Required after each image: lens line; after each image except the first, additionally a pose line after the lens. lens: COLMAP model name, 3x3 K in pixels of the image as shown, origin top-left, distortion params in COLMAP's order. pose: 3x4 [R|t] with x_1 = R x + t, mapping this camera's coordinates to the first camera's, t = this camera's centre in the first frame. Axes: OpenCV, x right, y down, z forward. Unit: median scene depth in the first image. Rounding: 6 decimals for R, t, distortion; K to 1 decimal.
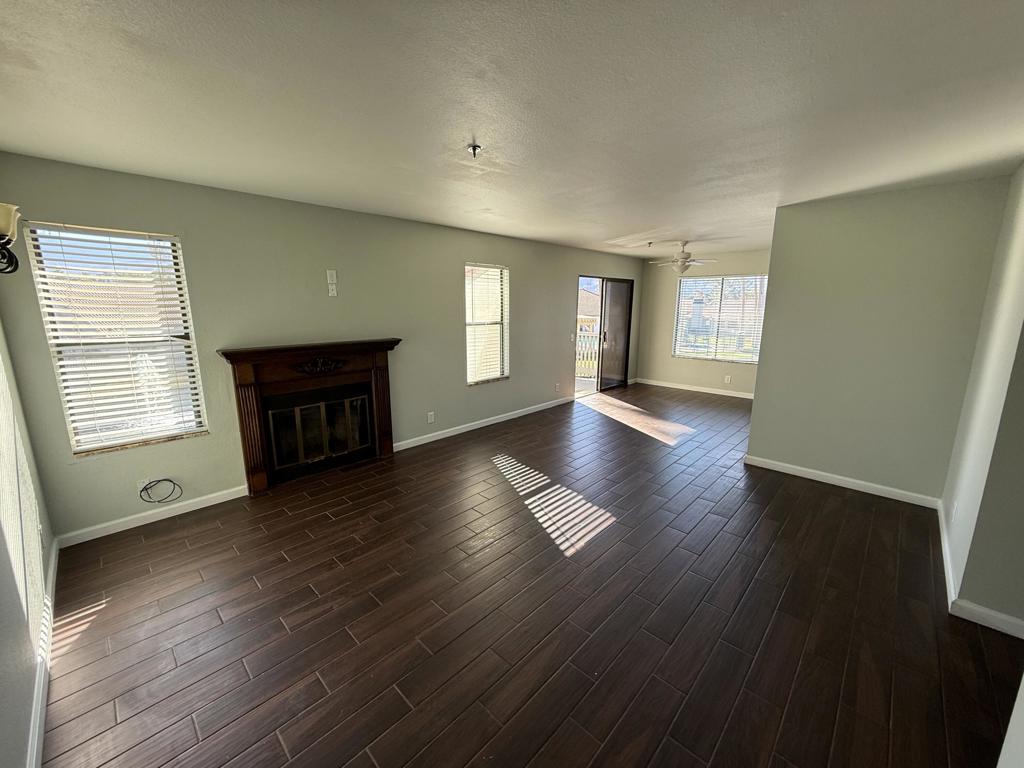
lens RADIAL K [[405.7, 0, 510.0], [0, 405.7, 382.0], [0, 0, 1]] dist [-0.000599, 0.000161]
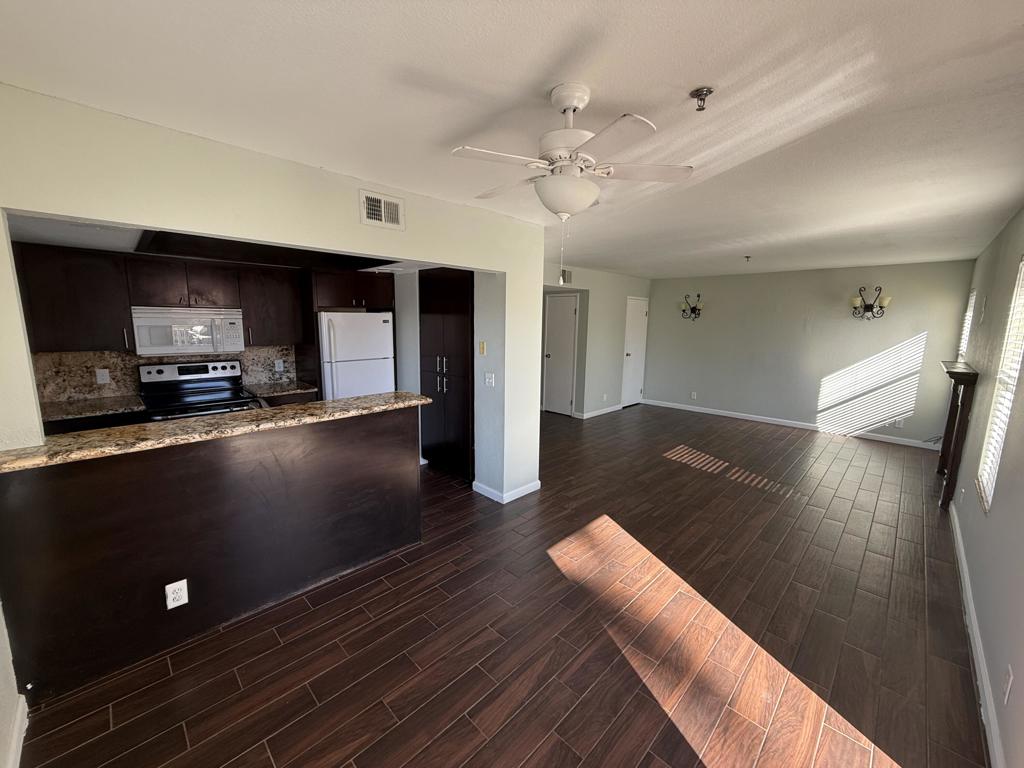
lens RADIAL K [[405.7, 0, 510.0], [0, 405.7, 382.0], [0, 0, 1]] dist [-0.000599, 0.000161]
pose [[-0.999749, -0.015304, 0.016379, 0.811076], [-0.009033, 0.943774, 0.330469, -0.448972], [-0.020515, 0.330238, -0.943675, 2.332304]]
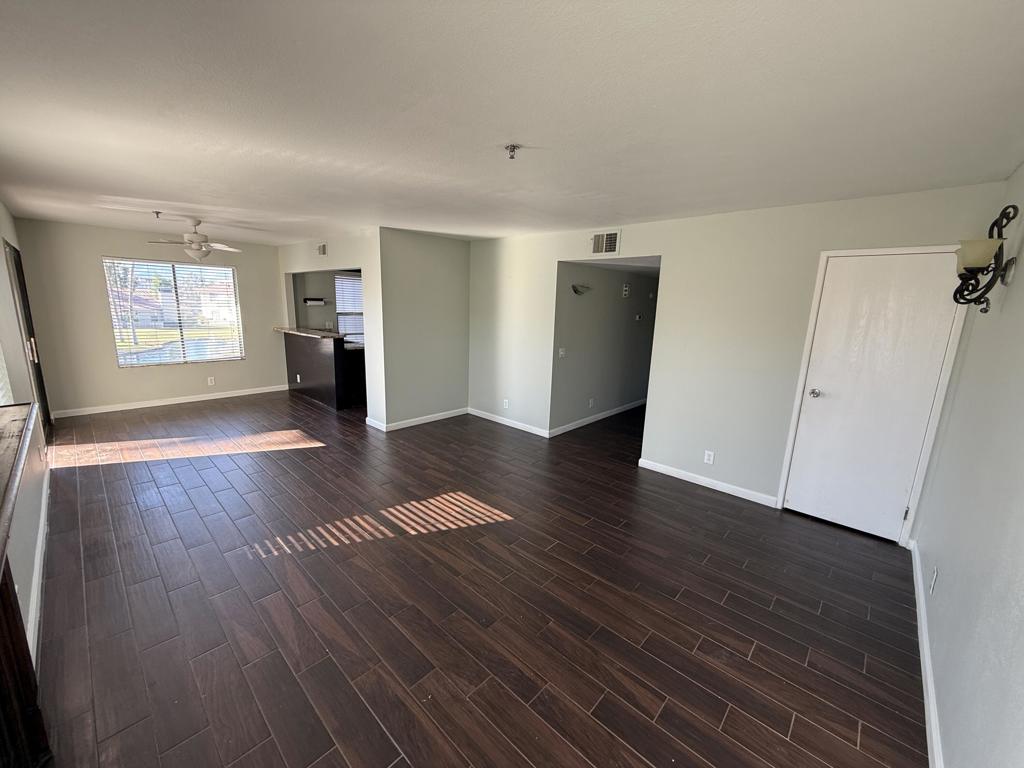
lens RADIAL K [[405.7, 0, 510.0], [0, 405.7, 382.0], [0, 0, 1]] dist [-0.000599, 0.000161]
pose [[-0.015009, -0.194961, 0.980696, -0.780350], [0.161268, 0.967494, 0.194804, -0.161526], [-0.986797, 0.161078, 0.016919, 0.749183]]
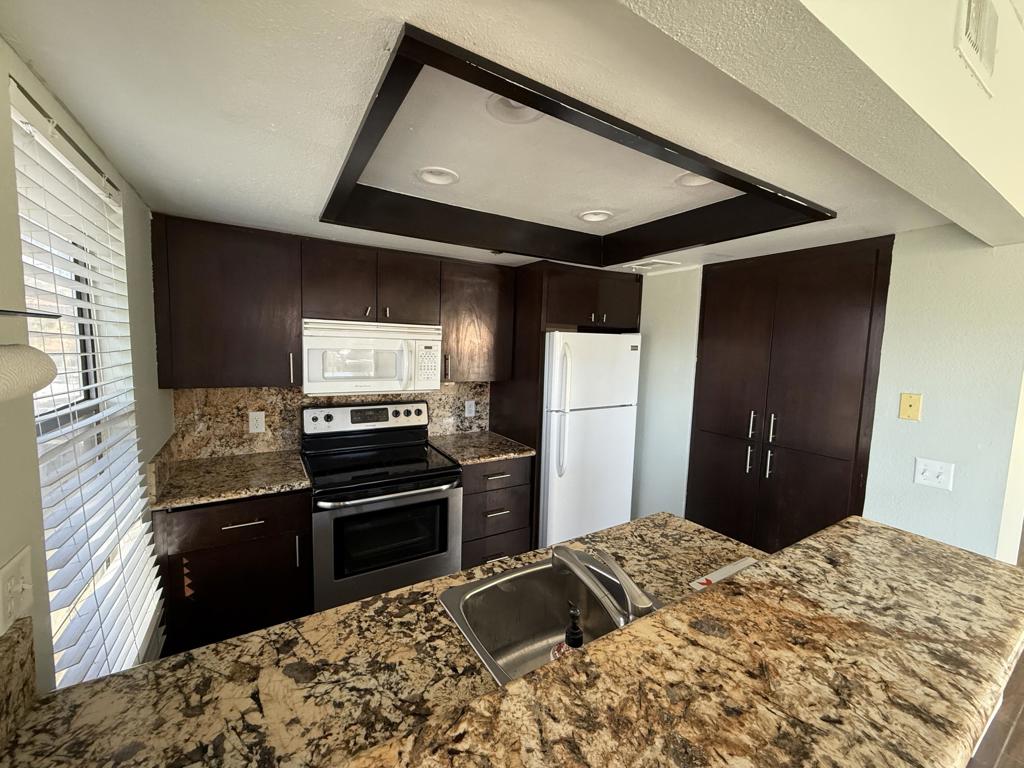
lens RADIAL K [[405.7, 0, 510.0], [0, 405.7, 382.0], [0, 0, 1]] dist [-0.000599, 0.000161]
pose [[-0.966805, -0.048650, 0.250840, 1.118345], [0.020350, 0.963927, 0.265388, -0.386437], [-0.254703, 0.261684, -0.930939, 2.040624]]
